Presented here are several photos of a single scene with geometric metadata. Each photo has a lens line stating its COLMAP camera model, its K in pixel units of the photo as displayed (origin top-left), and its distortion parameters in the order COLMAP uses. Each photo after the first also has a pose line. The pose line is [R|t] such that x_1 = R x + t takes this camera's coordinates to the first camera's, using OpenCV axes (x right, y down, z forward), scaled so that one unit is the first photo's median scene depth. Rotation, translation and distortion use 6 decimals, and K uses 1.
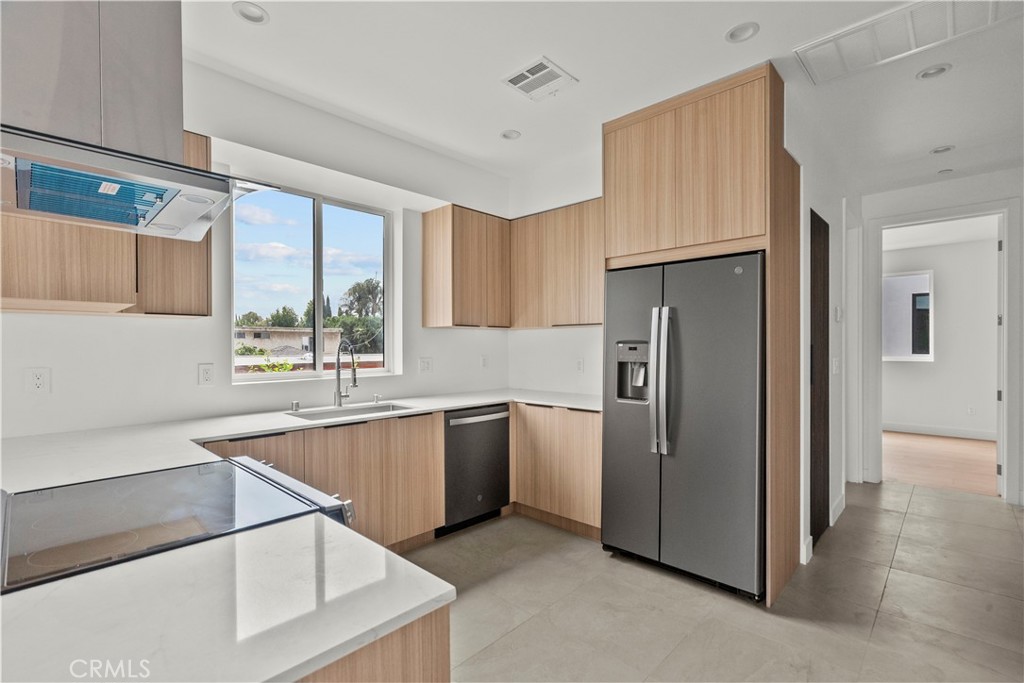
lens RADIAL K [[465.0, 0, 513.8], [0, 465.0, 348.1], [0, 0, 1]] dist [-0.006647, 0.003275]
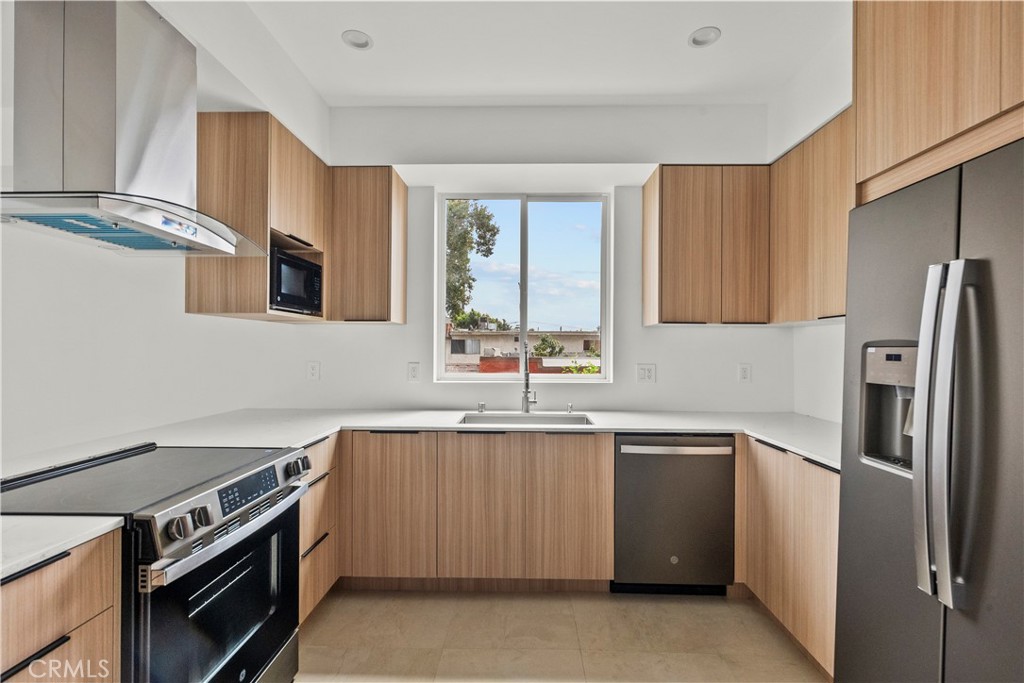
lens RADIAL K [[465.0, 0, 517.1], [0, 465.0, 349.7], [0, 0, 1]] dist [-0.006647, 0.003275]
pose [[0.673642, 0.007981, -0.739015, 0.309120], [-0.012022, 0.999928, -0.000160, -0.001782], [0.738960, 0.008992, 0.673689, 0.348042]]
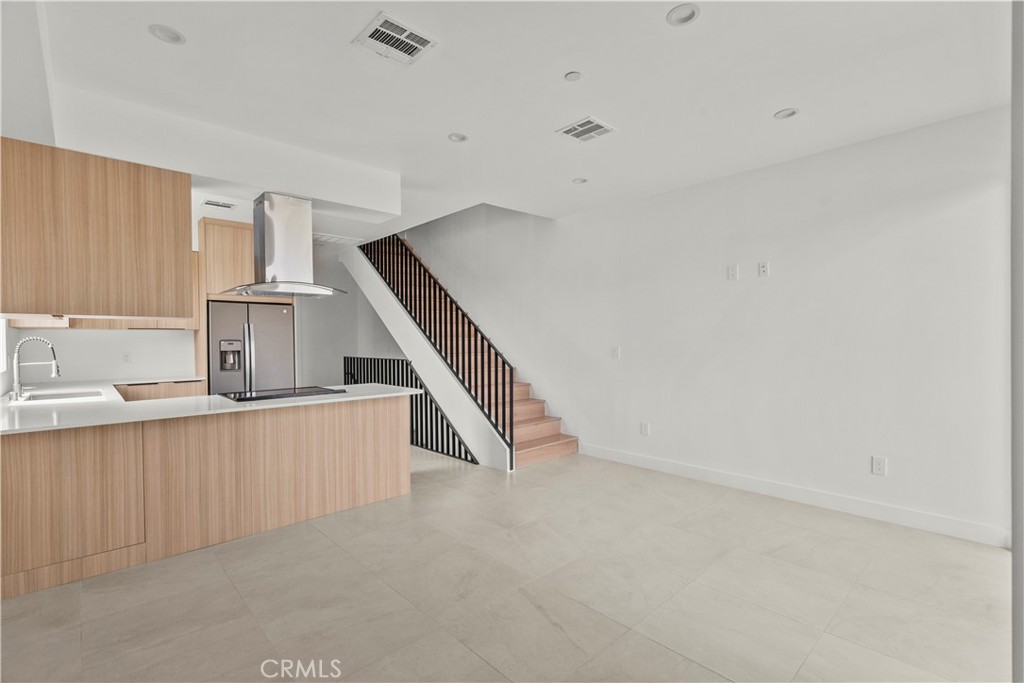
lens RADIAL K [[465.0, 0, 512.2], [0, 465.0, 347.1], [0, 0, 1]] dist [-0.006647, 0.003275]
pose [[0.062759, -0.011686, 0.997960, -1.419286], [0.014292, 0.999839, 0.010809, 0.009587], [-0.997926, 0.013585, 0.062916, -0.258761]]
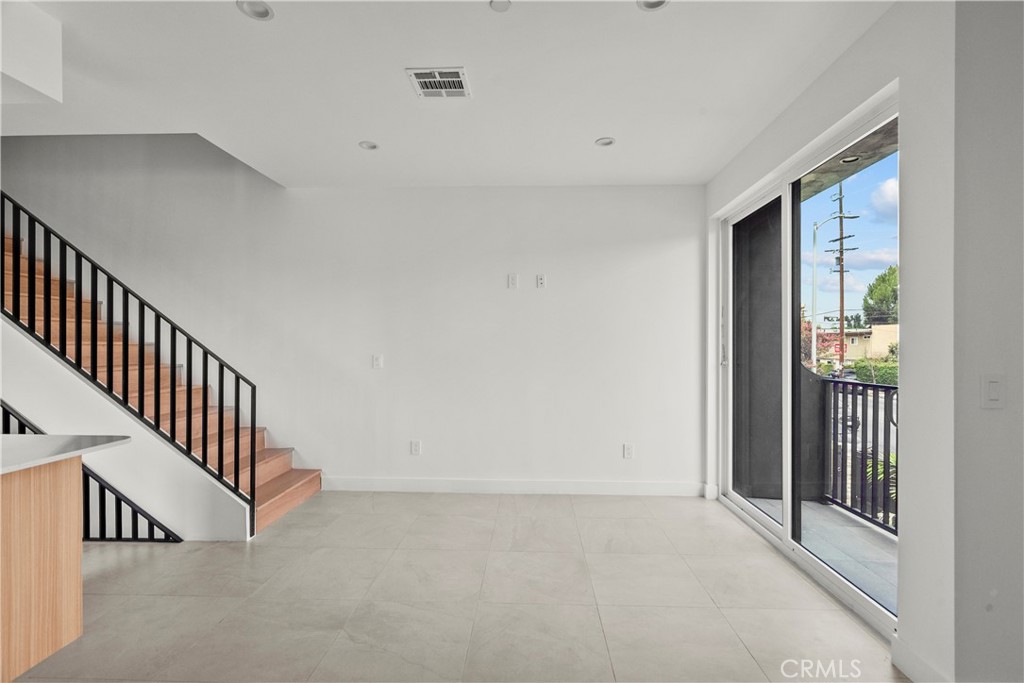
lens RADIAL K [[465.0, 0, 513.6], [0, 465.0, 348.5], [0, 0, 1]] dist [-0.006647, 0.003275]
pose [[-0.659386, -0.000805, 0.751804, -1.084734], [0.007010, 0.999949, 0.007219, 0.004667], [-0.751772, 0.010030, -0.659347, 0.073123]]
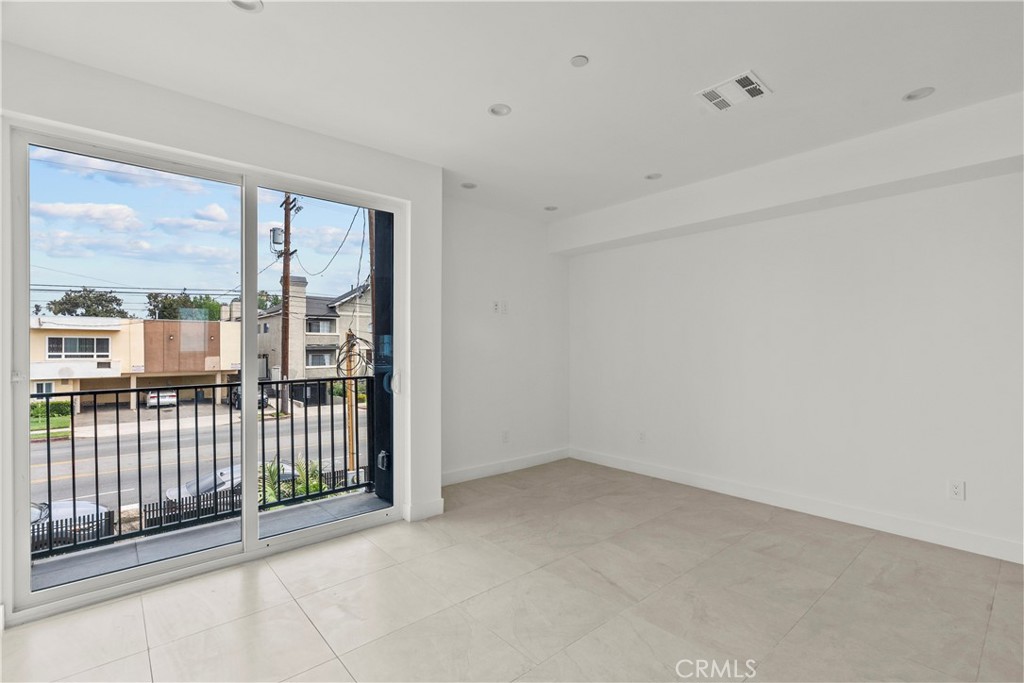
lens RADIAL K [[465.0, 0, 515.8], [0, 465.0, 345.5], [0, 0, 1]] dist [-0.006647, 0.003275]
pose [[-0.086237, 0.000736, -0.996274, 0.117976], [-0.004077, 0.999991, 0.001091, 0.001459], [0.996266, 0.004156, -0.086234, -0.350329]]
